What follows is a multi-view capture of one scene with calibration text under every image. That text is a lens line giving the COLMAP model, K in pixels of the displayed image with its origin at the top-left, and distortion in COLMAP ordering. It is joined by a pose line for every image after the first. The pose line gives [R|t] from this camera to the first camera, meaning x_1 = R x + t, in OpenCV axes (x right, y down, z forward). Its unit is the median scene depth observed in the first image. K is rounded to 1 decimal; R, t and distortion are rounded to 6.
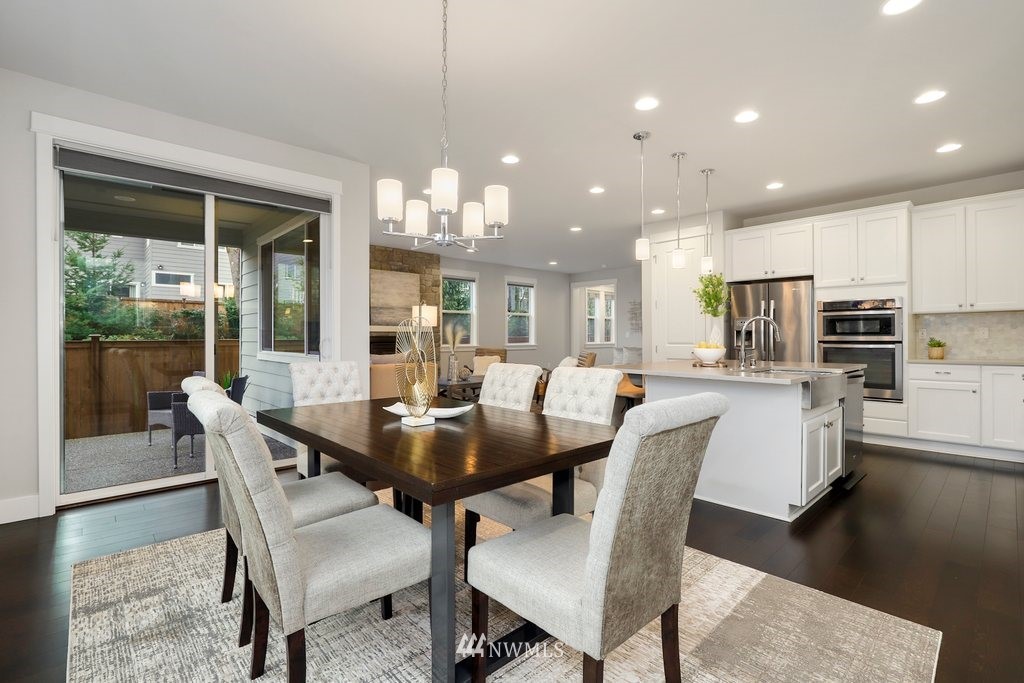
lens RADIAL K [[466.4, 0, 525.6], [0, 466.4, 334.3], [0, 0, 1]] dist [-0.016711, 0.002031]
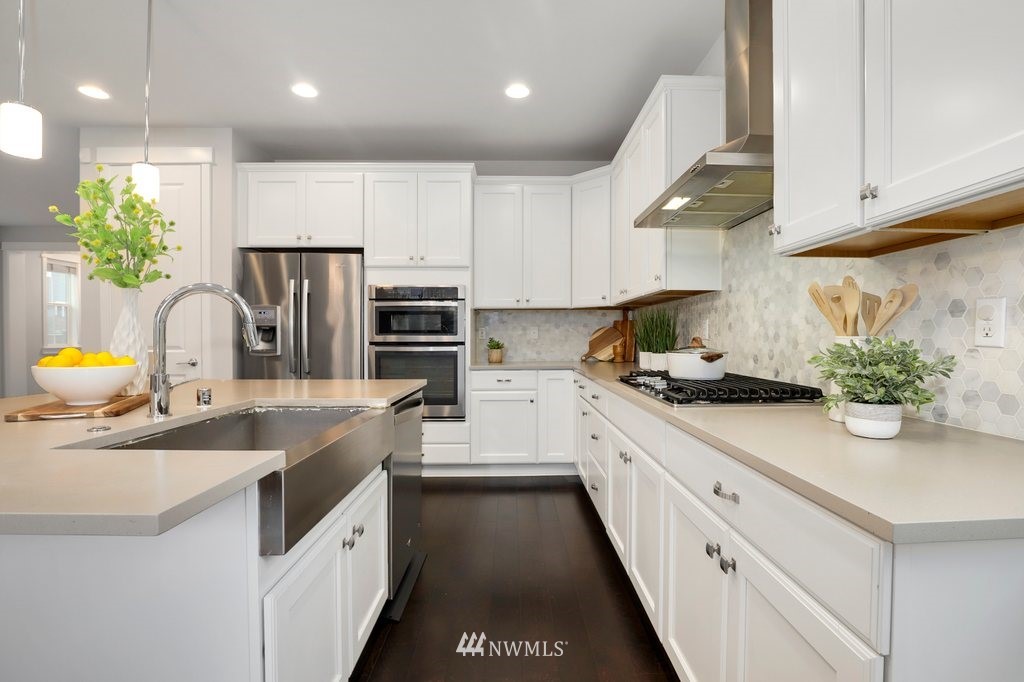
lens RADIAL K [[466.4, 0, 523.5], [0, 466.4, 342.7], [0, 0, 1]] dist [-0.016711, 0.002031]
pose [[0.669286, -0.006359, 0.742978, 0.286901], [-0.007759, 0.999849, 0.015547, 0.002570], [-0.742965, -0.016170, 0.669135, 0.385501]]
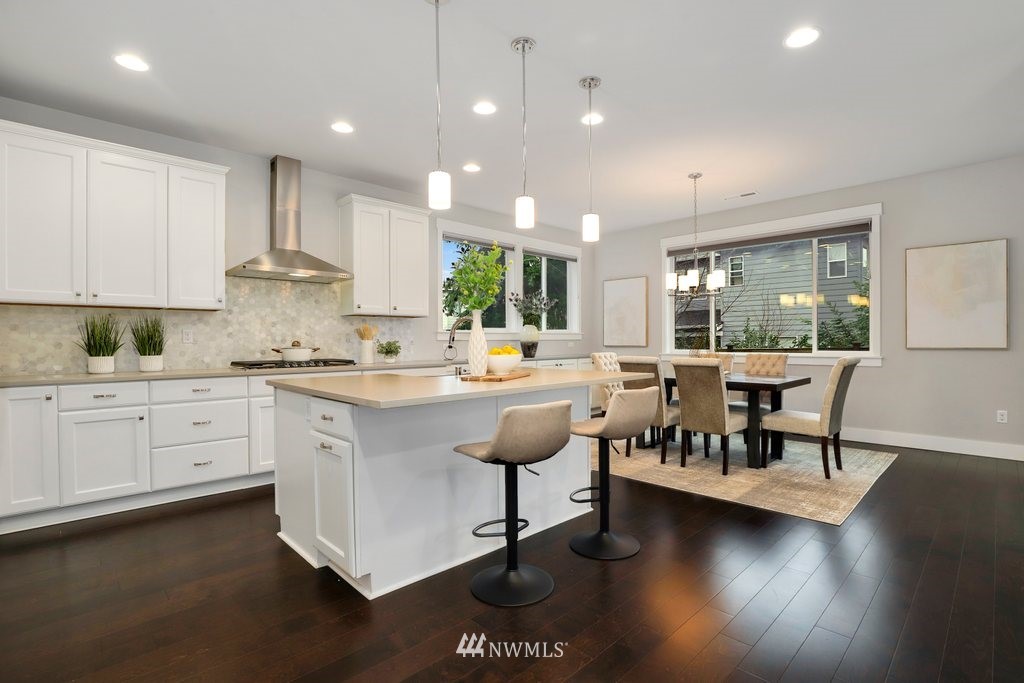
lens RADIAL K [[466.4, 0, 533.0], [0, 466.4, 344.4], [0, 0, 1]] dist [-0.016711, 0.002031]
pose [[-0.999970, 0.006778, -0.003635, 0.269843], [0.006767, 0.999972, 0.003048, 0.009142], [0.003655, 0.003023, -0.999989, 1.367222]]
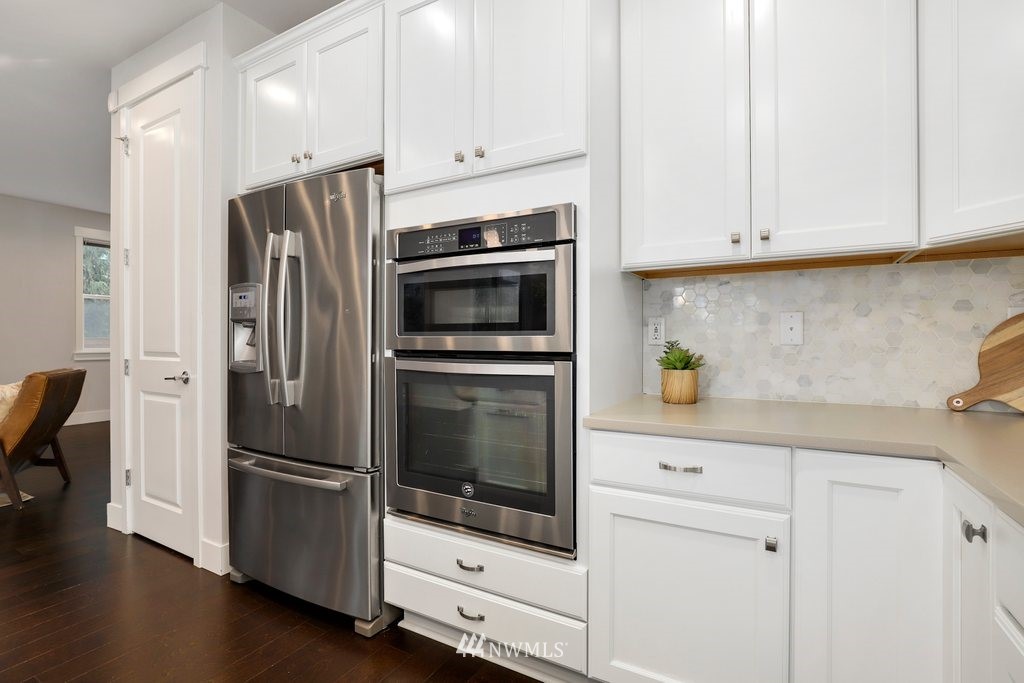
lens RADIAL K [[466.4, 0, 536.2], [0, 466.4, 338.0], [0, 0, 1]] dist [-0.016711, 0.002031]
pose [[0.949805, 0.003440, 0.312824, 0.679216], [-0.004770, 0.999983, 0.003486, 0.004058], [-0.312806, -0.004803, 0.949805, 0.702335]]
